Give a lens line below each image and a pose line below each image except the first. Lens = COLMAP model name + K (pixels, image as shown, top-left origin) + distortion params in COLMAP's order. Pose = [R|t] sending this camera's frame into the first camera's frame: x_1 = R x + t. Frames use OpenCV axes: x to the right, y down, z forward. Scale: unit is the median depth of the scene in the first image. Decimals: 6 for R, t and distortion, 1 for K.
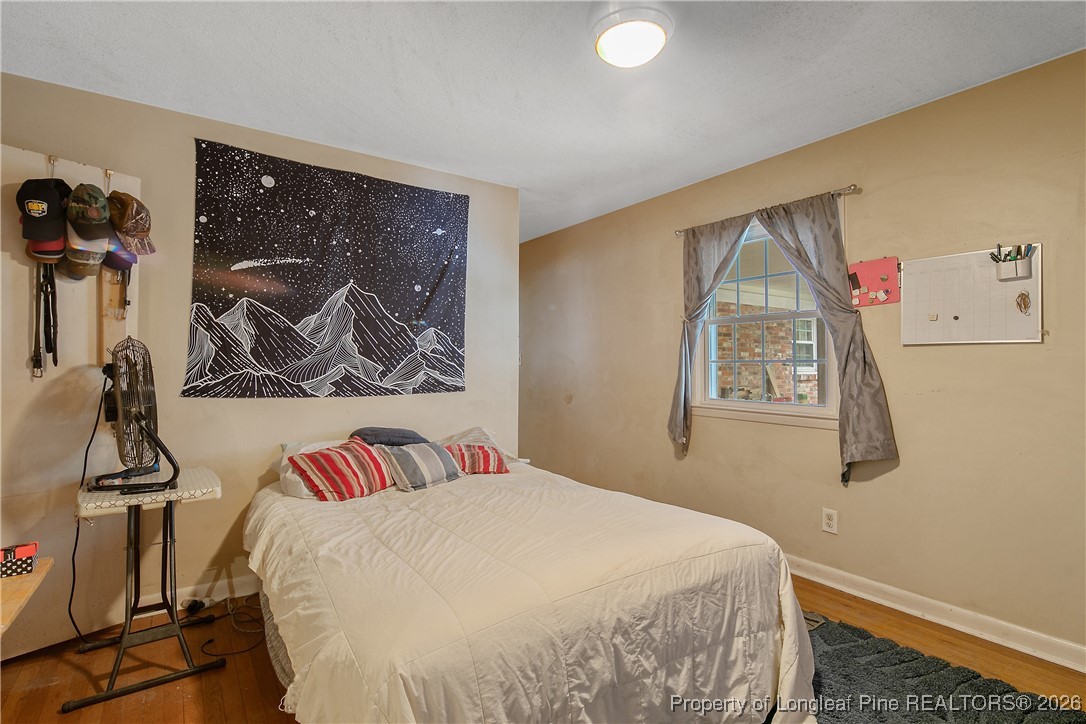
lens RADIAL K [[529.8, 0, 538.4], [0, 529.8, 359.4], [0, 0, 1]] dist [-0.006917, -0.002750]
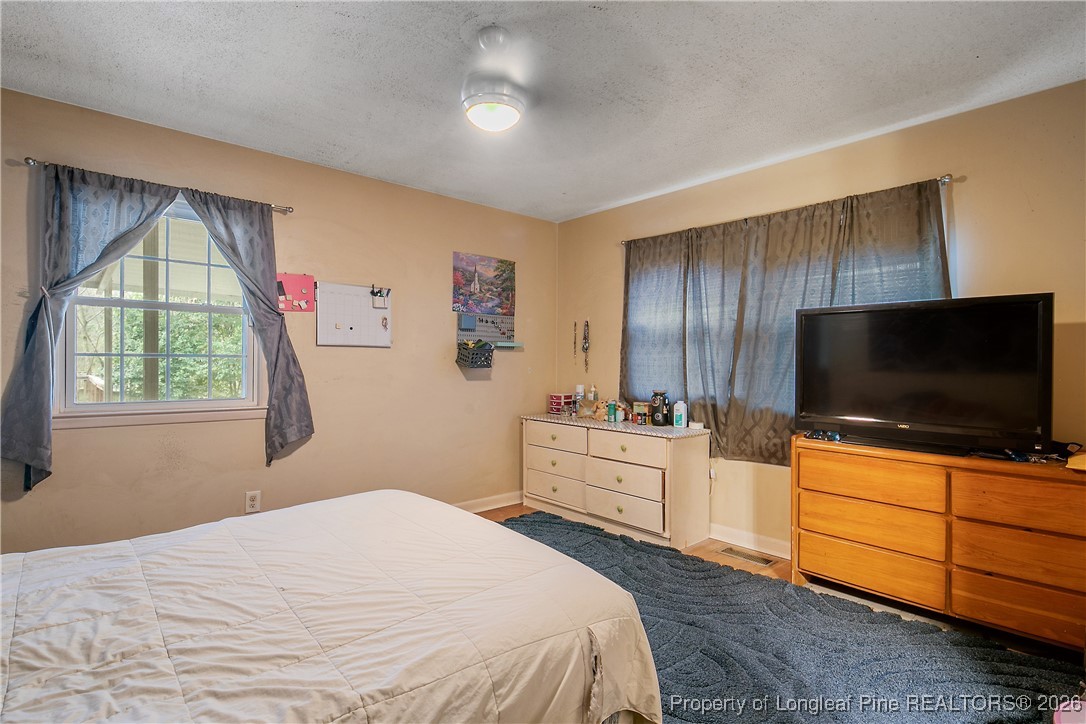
lens RADIAL K [[529.8, 0, 538.7], [0, 529.8, 365.3], [0, 0, 1]] dist [-0.006917, -0.002750]
pose [[-0.128164, -0.003828, 0.991746, -0.587839], [-0.016838, 0.999857, 0.001683, 0.010342], [-0.991610, -0.016483, -0.128210, 0.536349]]
